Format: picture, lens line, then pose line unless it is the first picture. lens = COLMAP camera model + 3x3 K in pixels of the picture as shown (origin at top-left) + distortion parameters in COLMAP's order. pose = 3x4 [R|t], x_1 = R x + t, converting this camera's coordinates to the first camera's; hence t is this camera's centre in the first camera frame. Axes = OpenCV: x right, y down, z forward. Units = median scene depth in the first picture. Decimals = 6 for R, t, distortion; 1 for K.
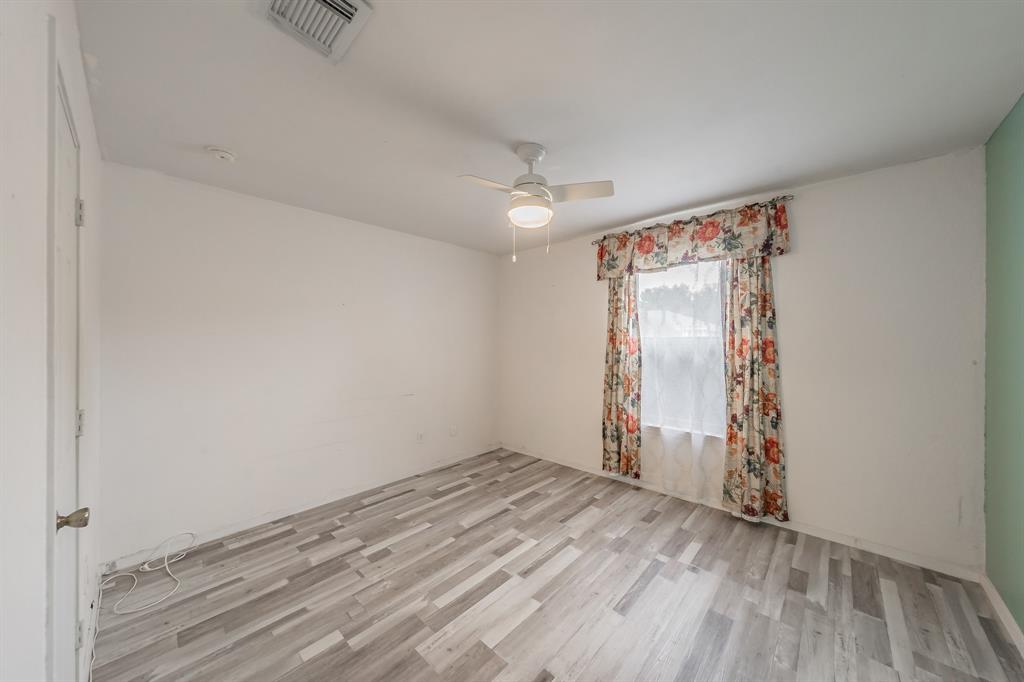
lens RADIAL K [[353.7, 0, 510.3], [0, 353.7, 341.9], [0, 0, 1]] dist [-0.000797, -0.000169]
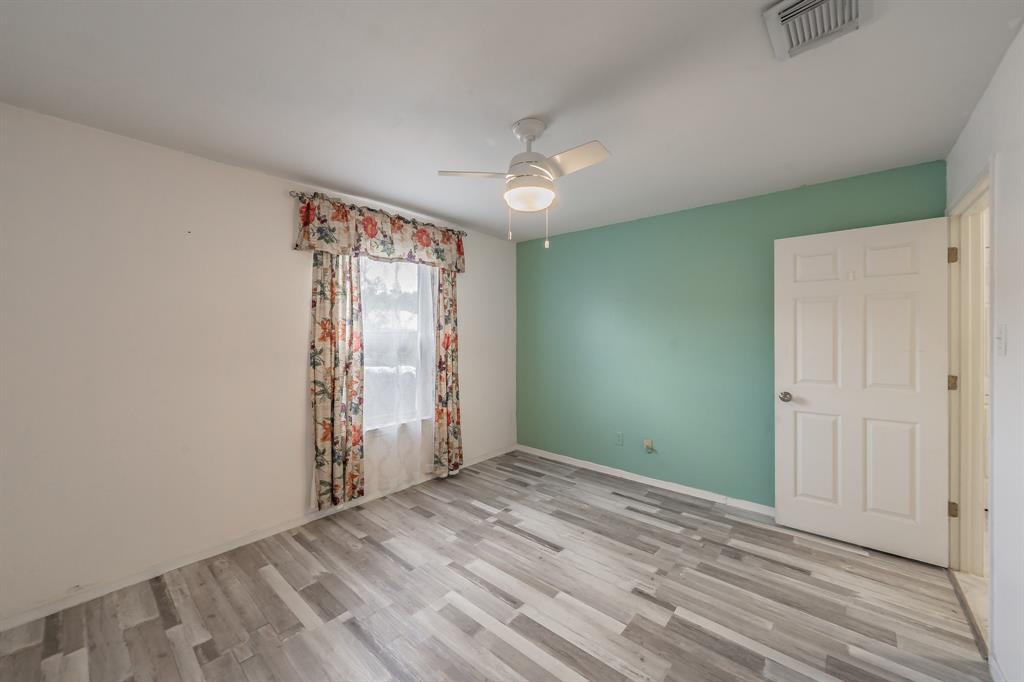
lens RADIAL K [[380.2, 0, 505.5], [0, 380.2, 337.0], [0, 0, 1]] dist [0.000024, 0.000012]
pose [[-0.021171, -0.005404, 0.999761, -0.685204], [0.005080, 0.999972, 0.005512, -0.002867], [-0.999763, 0.005196, -0.021143, 0.801993]]
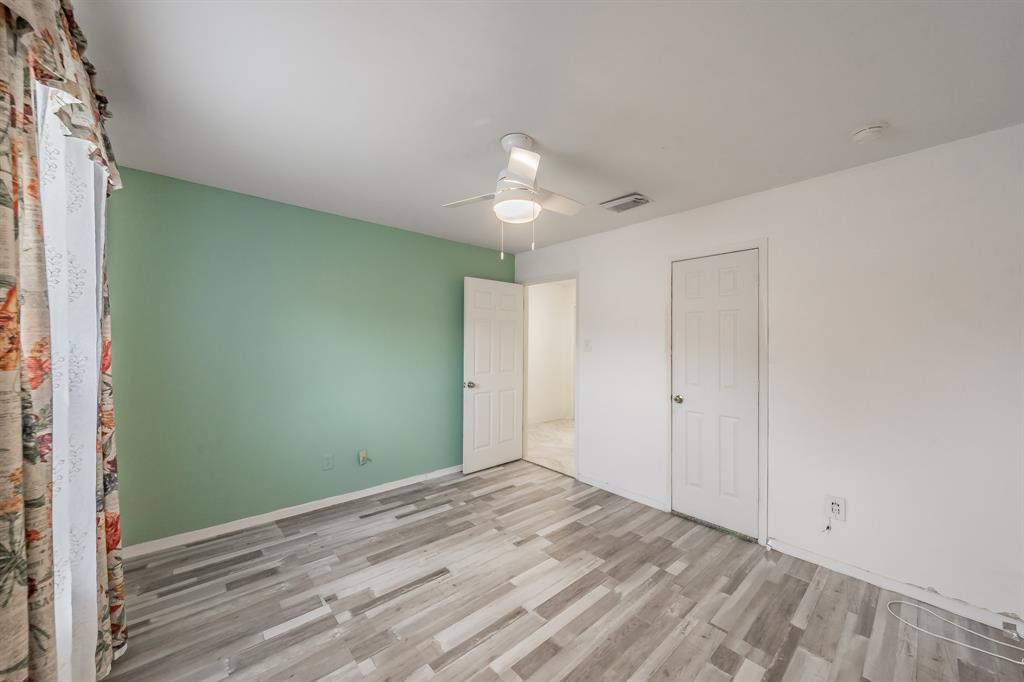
lens RADIAL K [[387.4, 0, 512.0], [0, 387.4, 341.0], [0, 0, 1]] dist [0.000020, -0.000056]
pose [[-0.995812, -0.006708, 0.091177, -0.017697], [-0.006518, 0.999976, 0.002384, -0.010820], [-0.091191, 0.001779, -0.995832, 1.502748]]
